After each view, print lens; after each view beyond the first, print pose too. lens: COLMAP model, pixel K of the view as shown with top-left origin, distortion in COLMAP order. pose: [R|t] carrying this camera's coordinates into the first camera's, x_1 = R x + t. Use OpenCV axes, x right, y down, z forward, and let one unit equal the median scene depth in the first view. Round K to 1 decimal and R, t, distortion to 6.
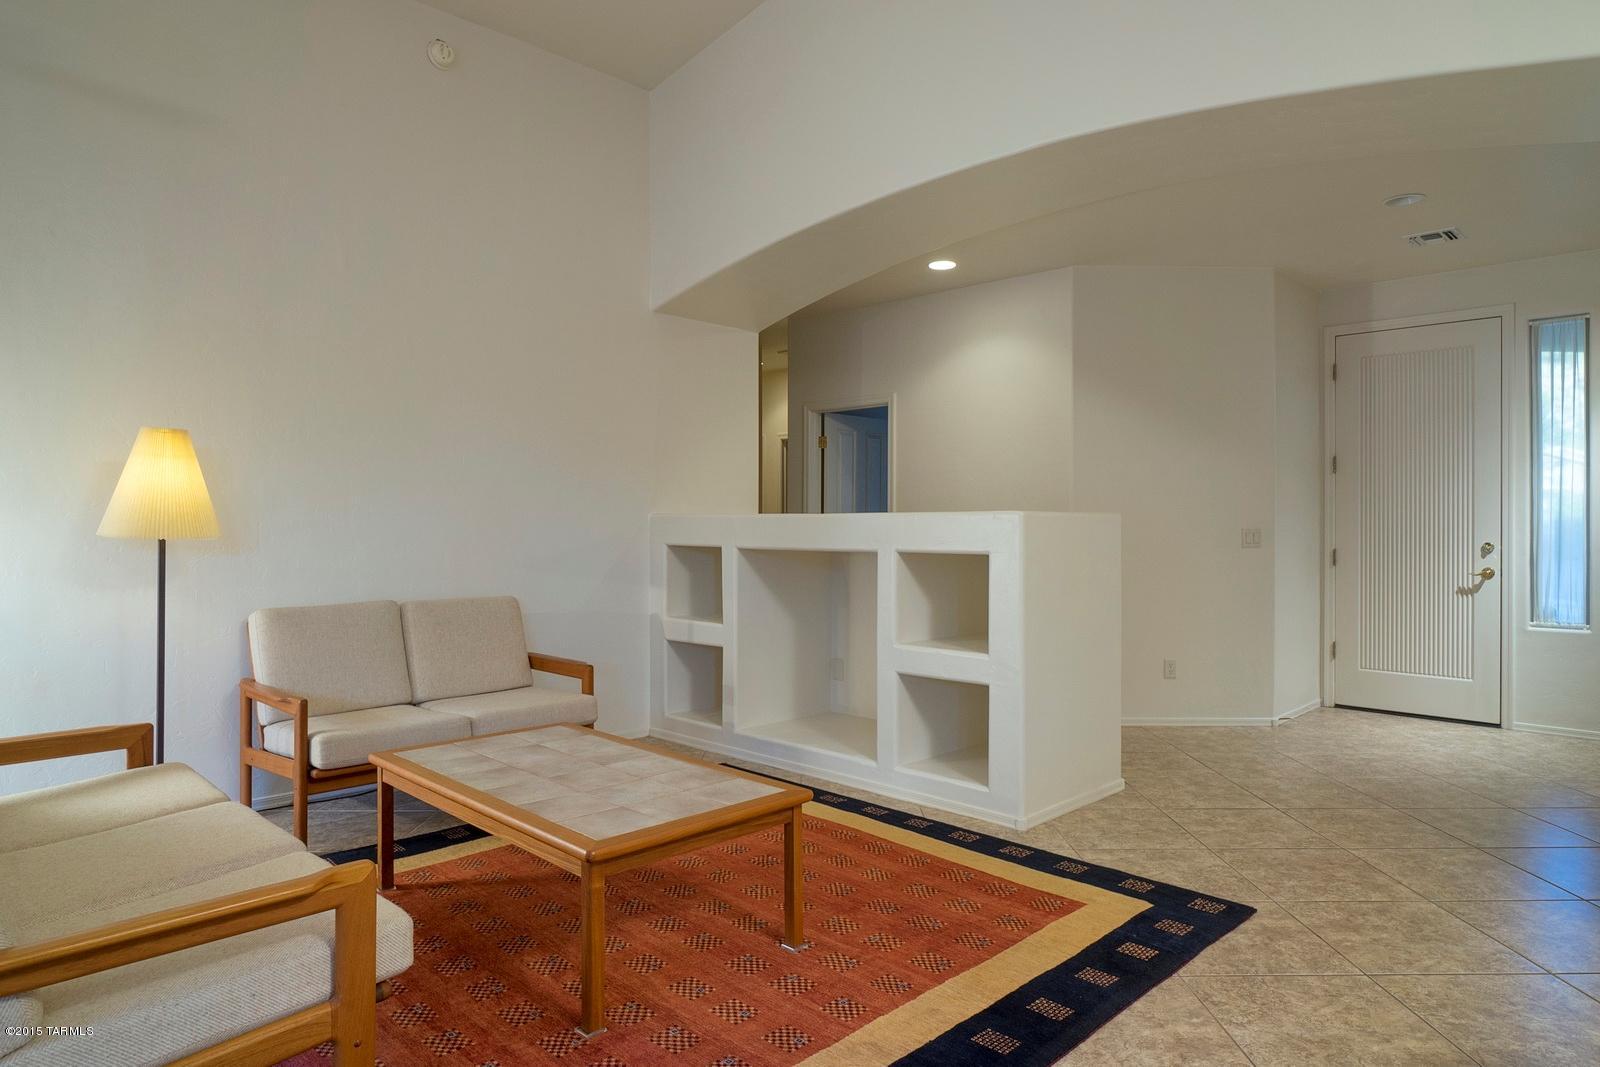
lens RADIAL K [[960.4, 0, 798.6], [0, 960.4, 520.4], [0, 0, 1]] dist [0.005076, 0.001677]
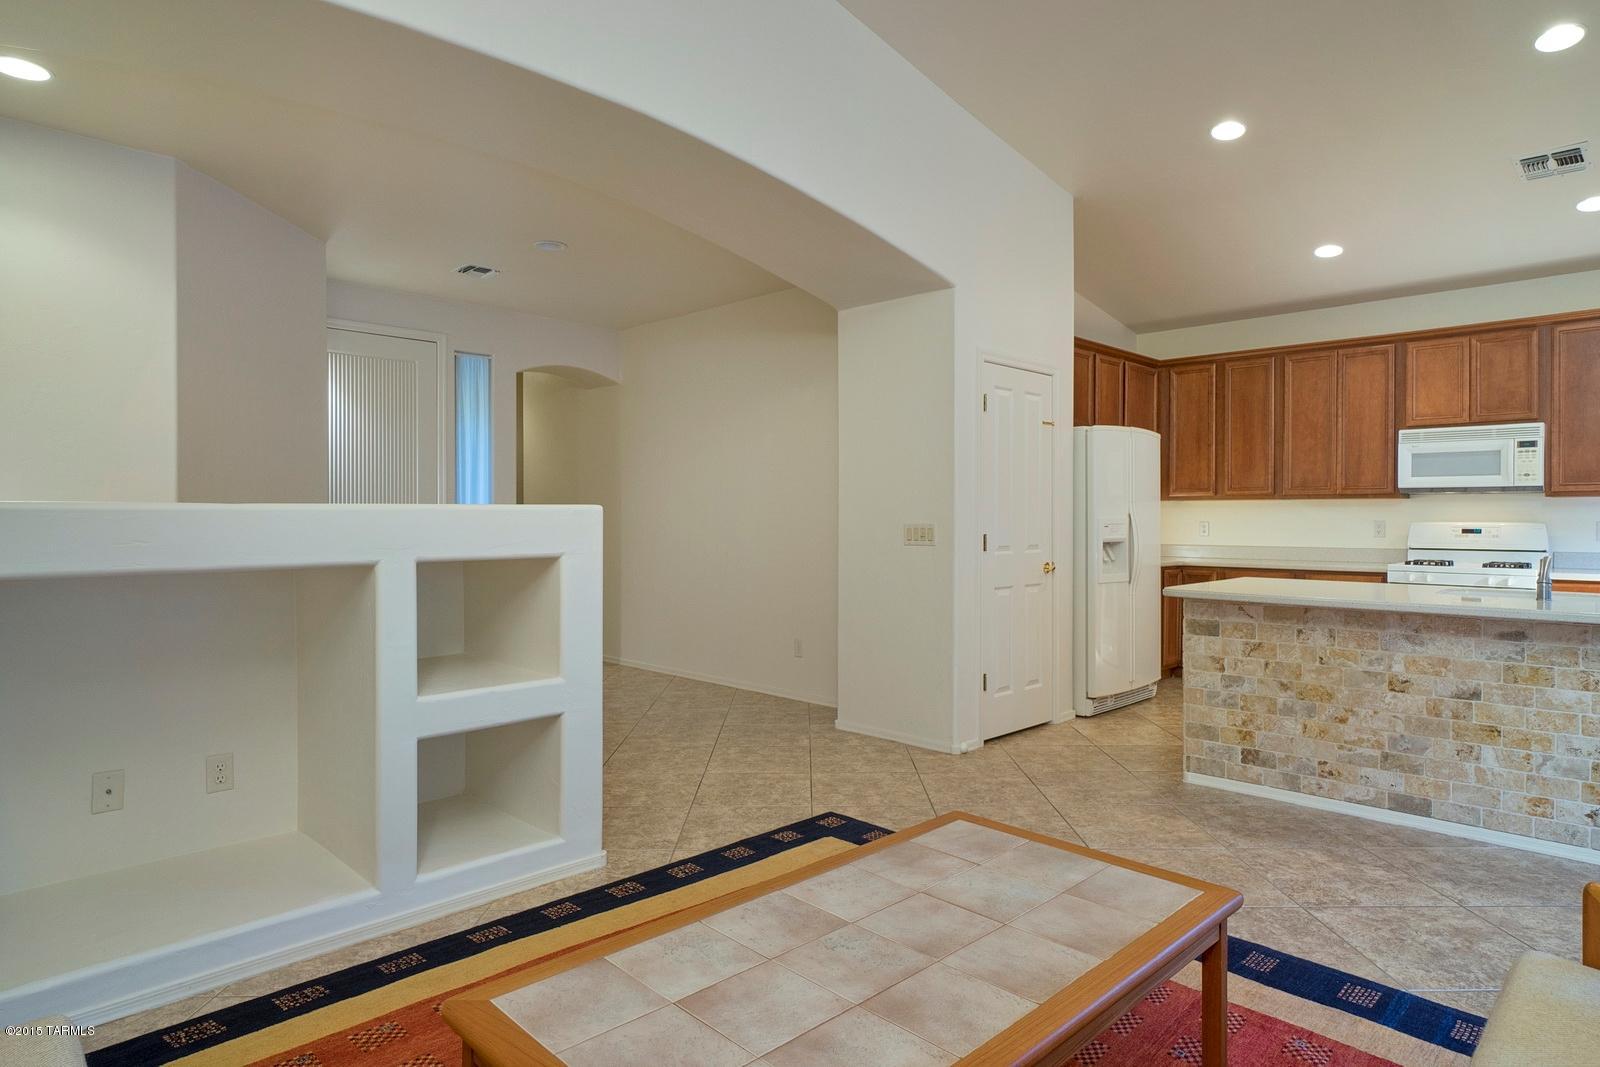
lens RADIAL K [[933.6, 0, 800.0], [0, 933.6, 533.5], [0, 0, 1]] dist [-0.003078, 0.001069]
pose [[0.003230, -0.019212, 0.999810, -0.568503], [0.000122, 0.999815, 0.019212, 0.000670], [-0.999995, 0.000060, 0.003231, 0.749886]]
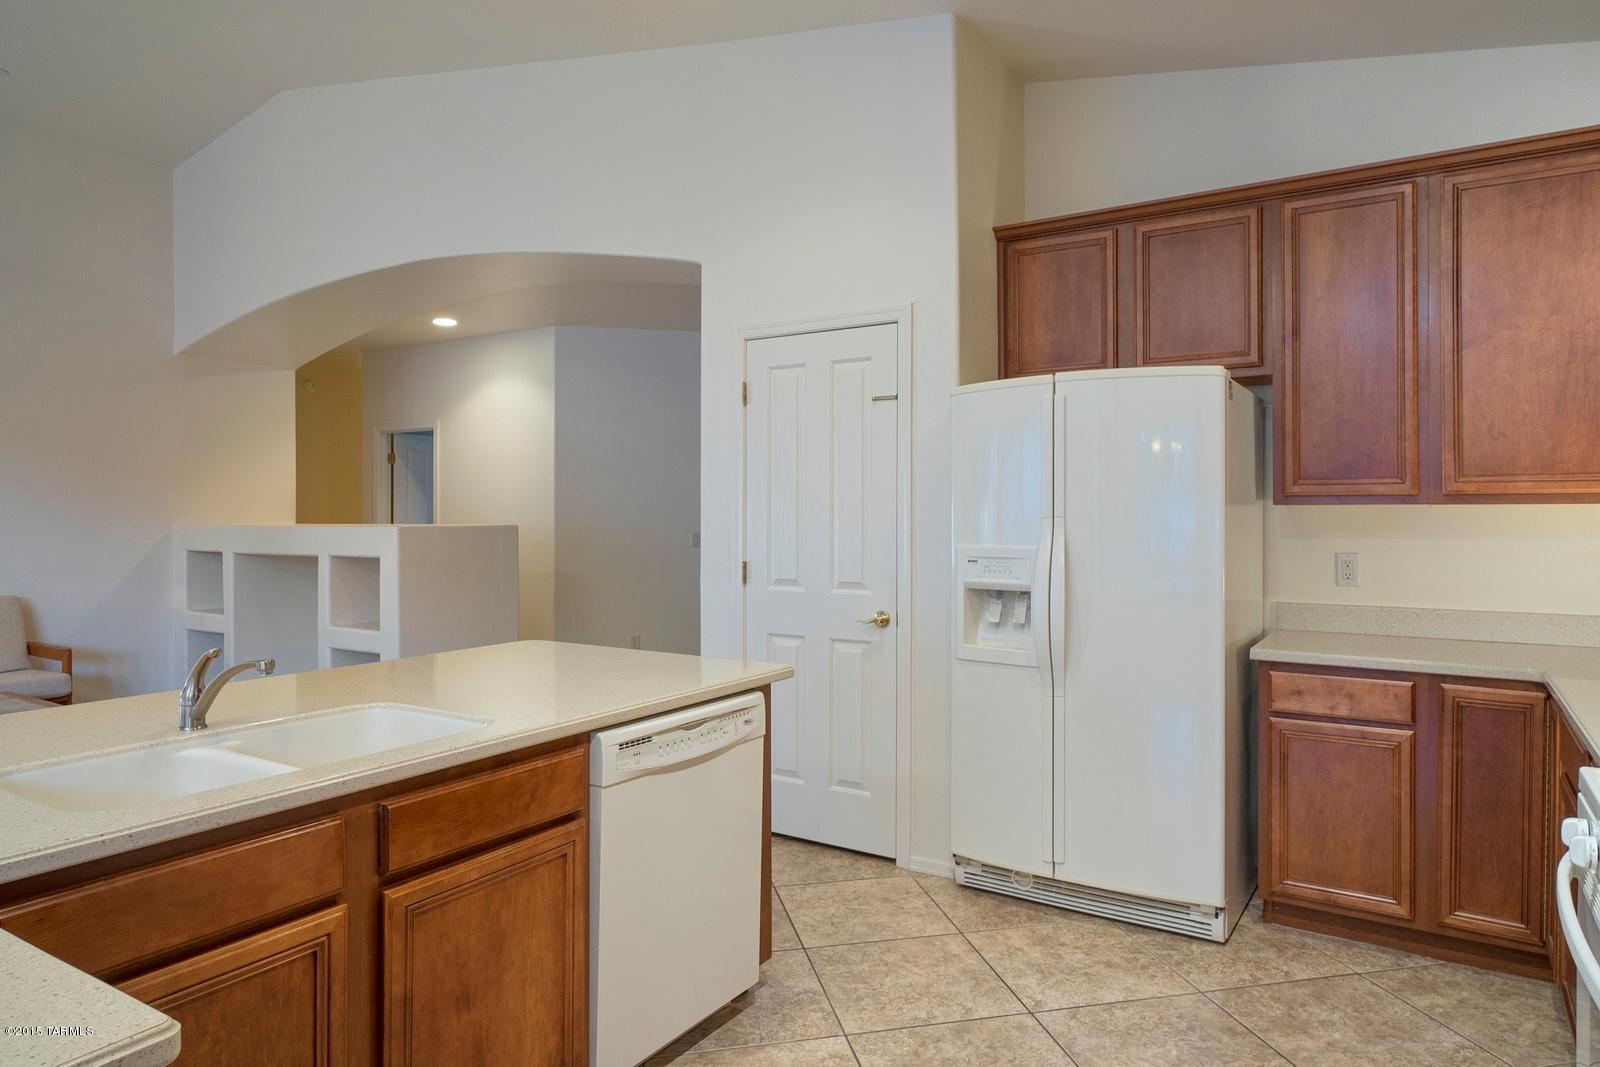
lens RADIAL K [[960.4, 0, 798.6], [0, 960.4, 520.4], [0, 0, 1]] dist [0.005076, 0.001677]
pose [[0.979738, -0.005824, 0.200198, 0.489482], [0.004159, 0.999953, 0.008734, -0.025321], [-0.200240, -0.007724, 0.979716, -0.440665]]
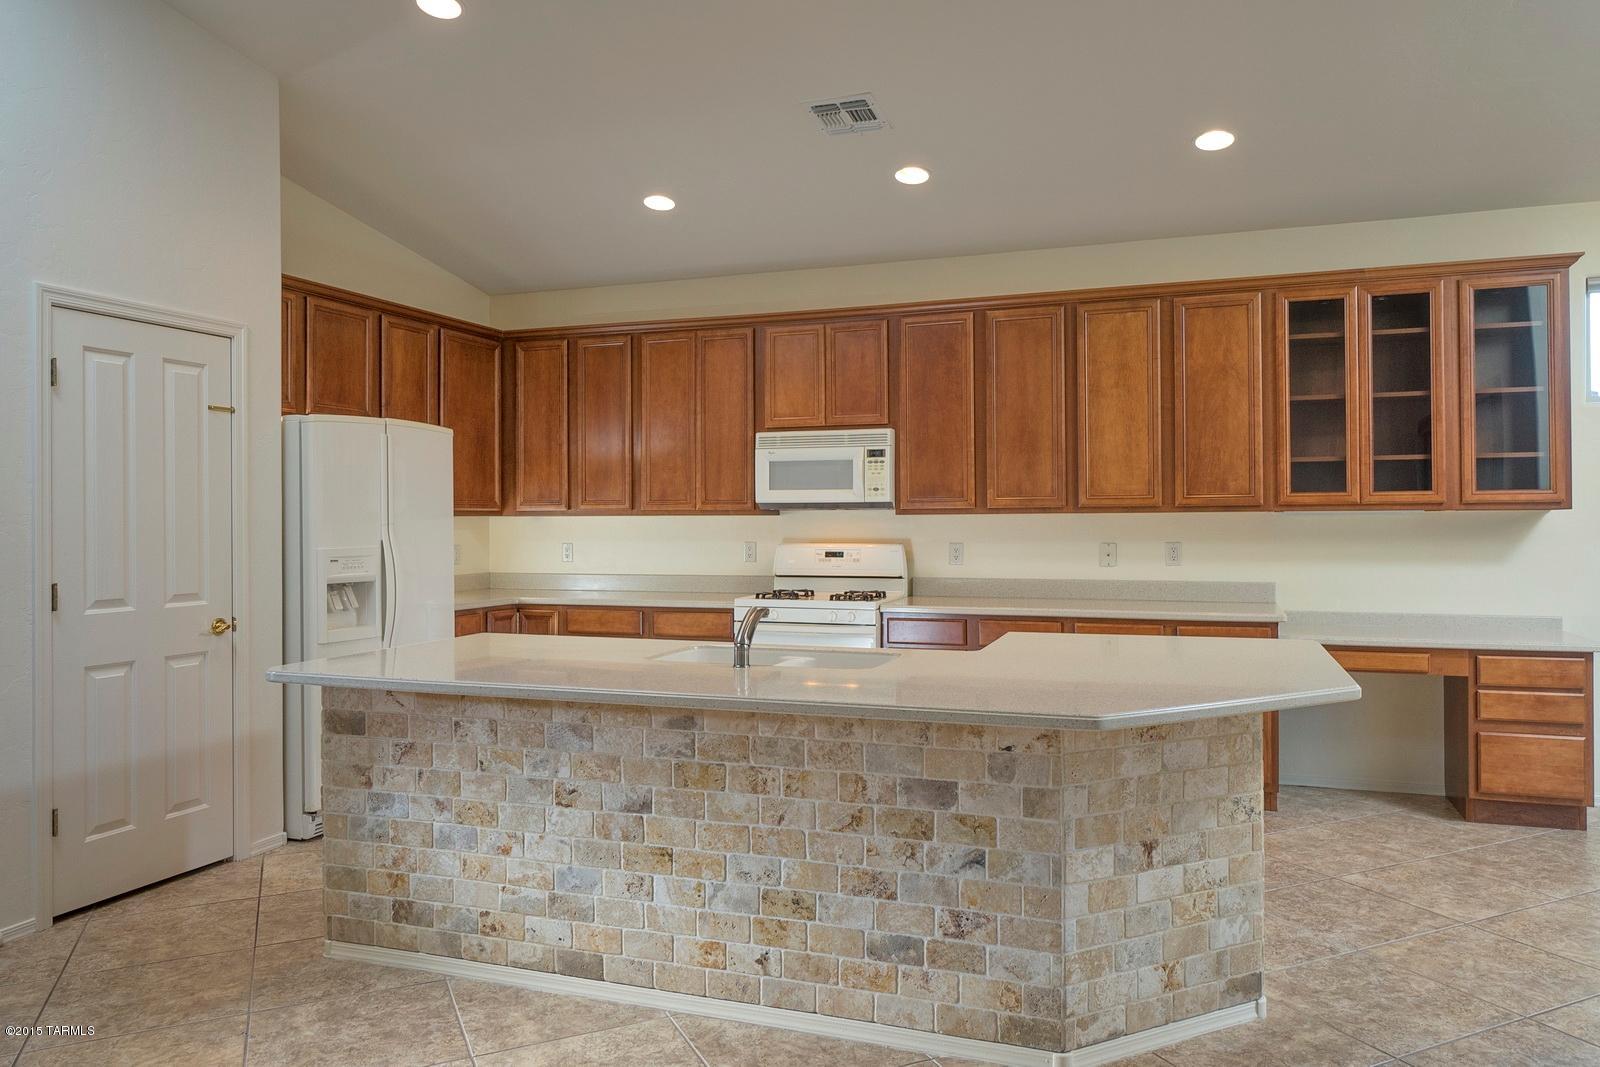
lens RADIAL K [[1127.3, 0, 800.0], [0, 1127.3, 533.5], [0, 0, 1]] dist [-0.007740, -0.002091]
pose [[-0.420926, -0.010505, 0.907034, -0.432929], [0.005550, 0.999884, 0.014157, -0.025050], [-0.907078, 0.010993, -0.420819, 0.353931]]
